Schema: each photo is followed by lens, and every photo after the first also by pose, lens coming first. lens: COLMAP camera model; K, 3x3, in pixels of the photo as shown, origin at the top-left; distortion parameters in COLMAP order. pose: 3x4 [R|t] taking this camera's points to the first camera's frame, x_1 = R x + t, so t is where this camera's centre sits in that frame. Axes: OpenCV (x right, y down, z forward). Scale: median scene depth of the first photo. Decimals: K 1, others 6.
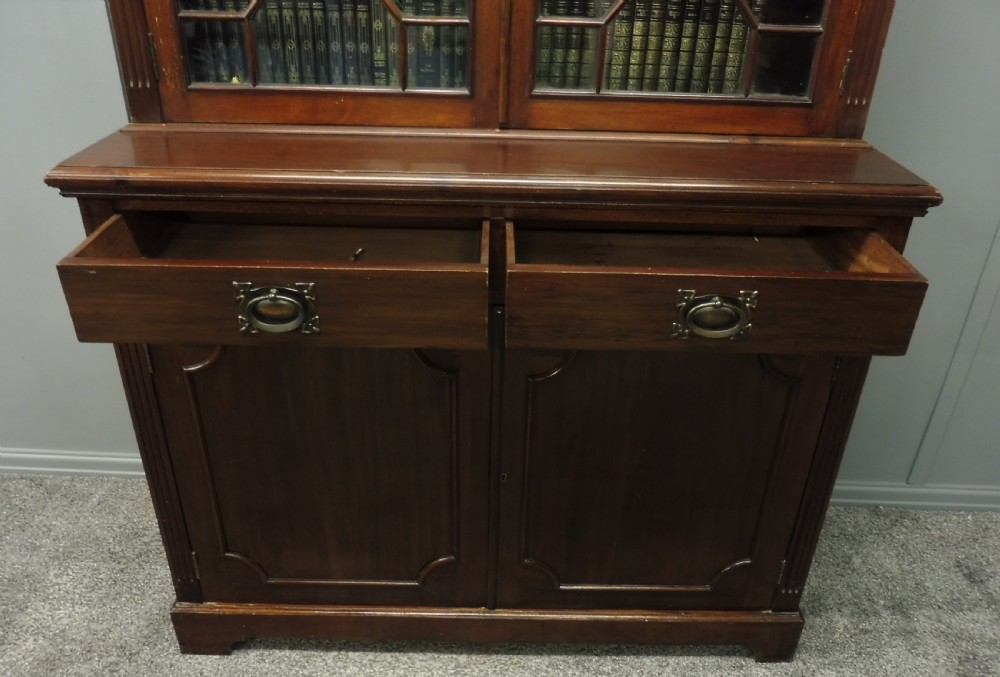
lens RADIAL K [[789.9, 0, 507.0], [0, 789.9, 366.3], [0, 0, 1]] dist [-0.047326, 0.006681]
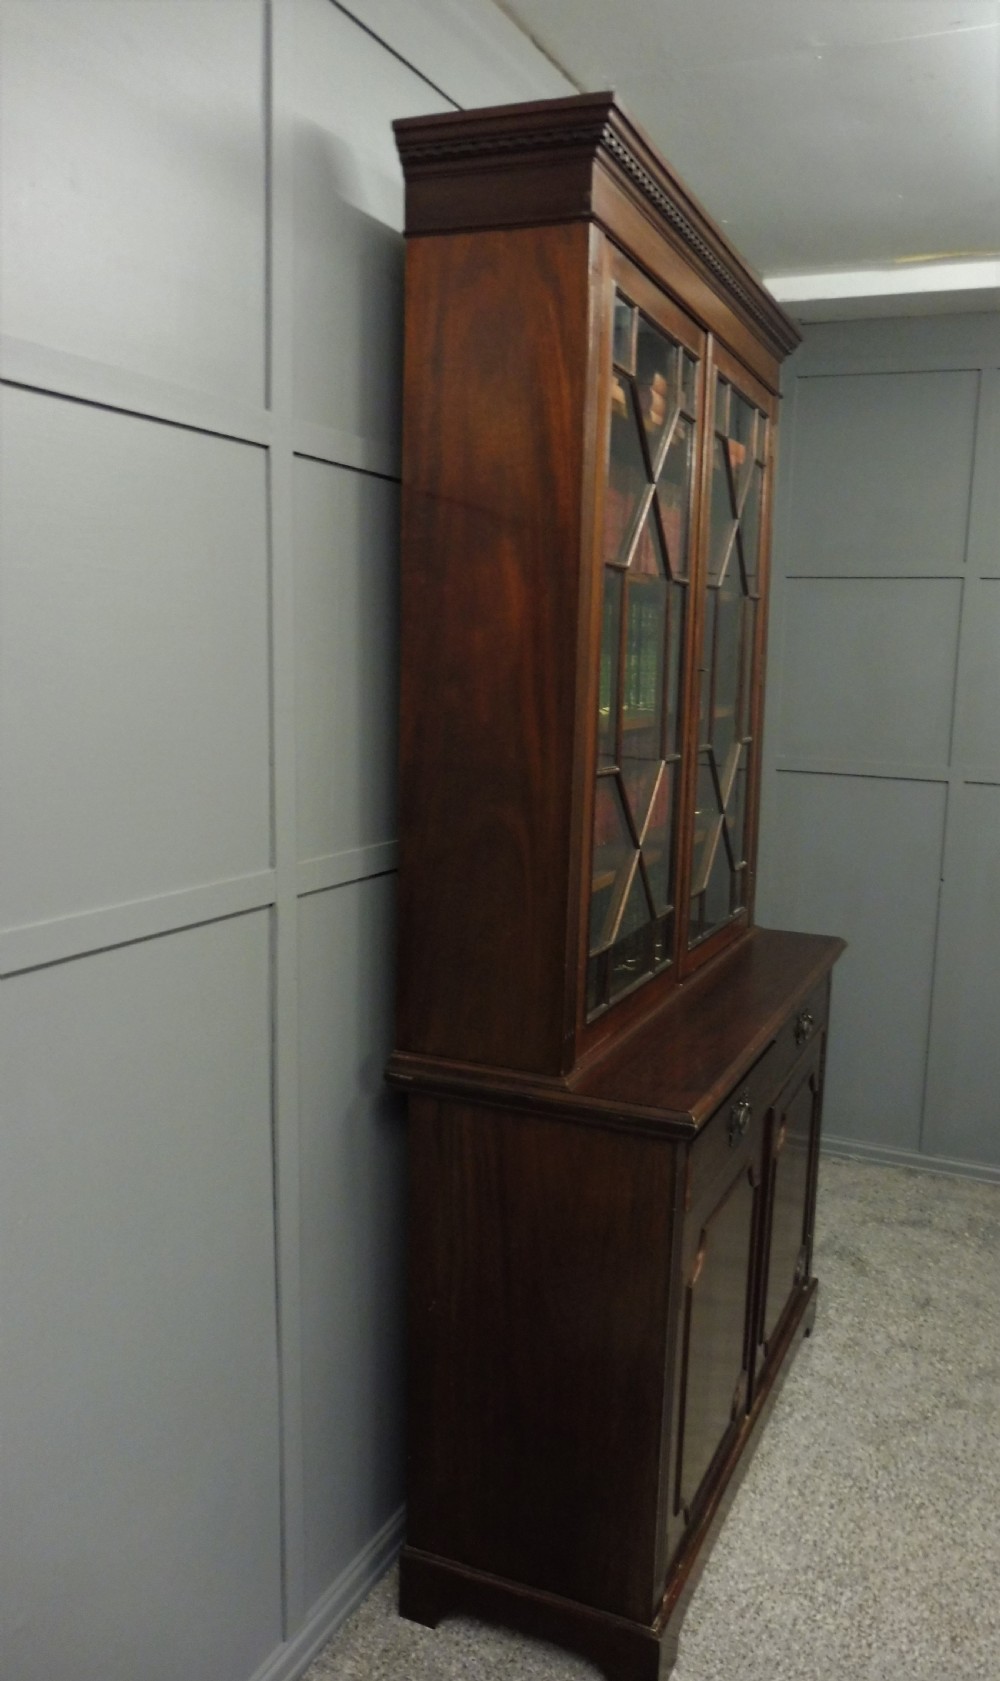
lens RADIAL K [[1219.6, 0, 620.7], [0, 1219.6, 845.8], [0, 0, 1]] dist [-0.065475, 0.045342]
pose [[0.353989, -0.155197, 0.922283, -1.525426], [0.444695, 0.895459, -0.019999, -0.432699], [-0.822762, 0.417214, 0.385998, 0.223979]]
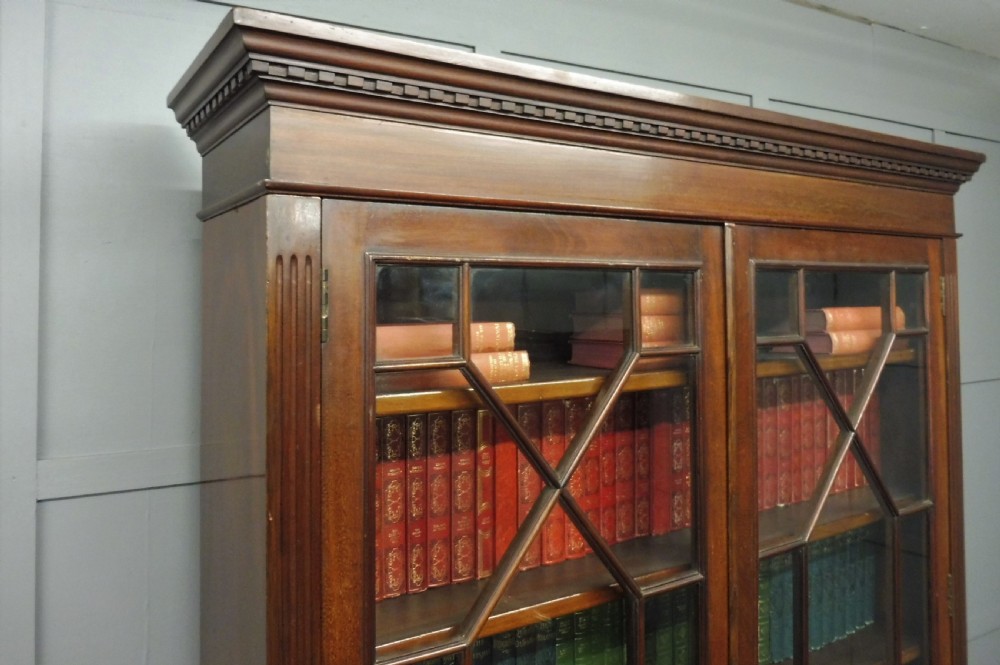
lens RADIAL K [[786.0, 0, 543.3], [0, 786.0, 262.8], [0, 0, 1]] dist [-0.046793, 0.005115]
pose [[0.831074, -0.009321, 0.556083, -0.519969], [0.308673, 0.839460, -0.447245, -0.692762], [-0.462641, 0.543342, 0.700531, 0.046004]]
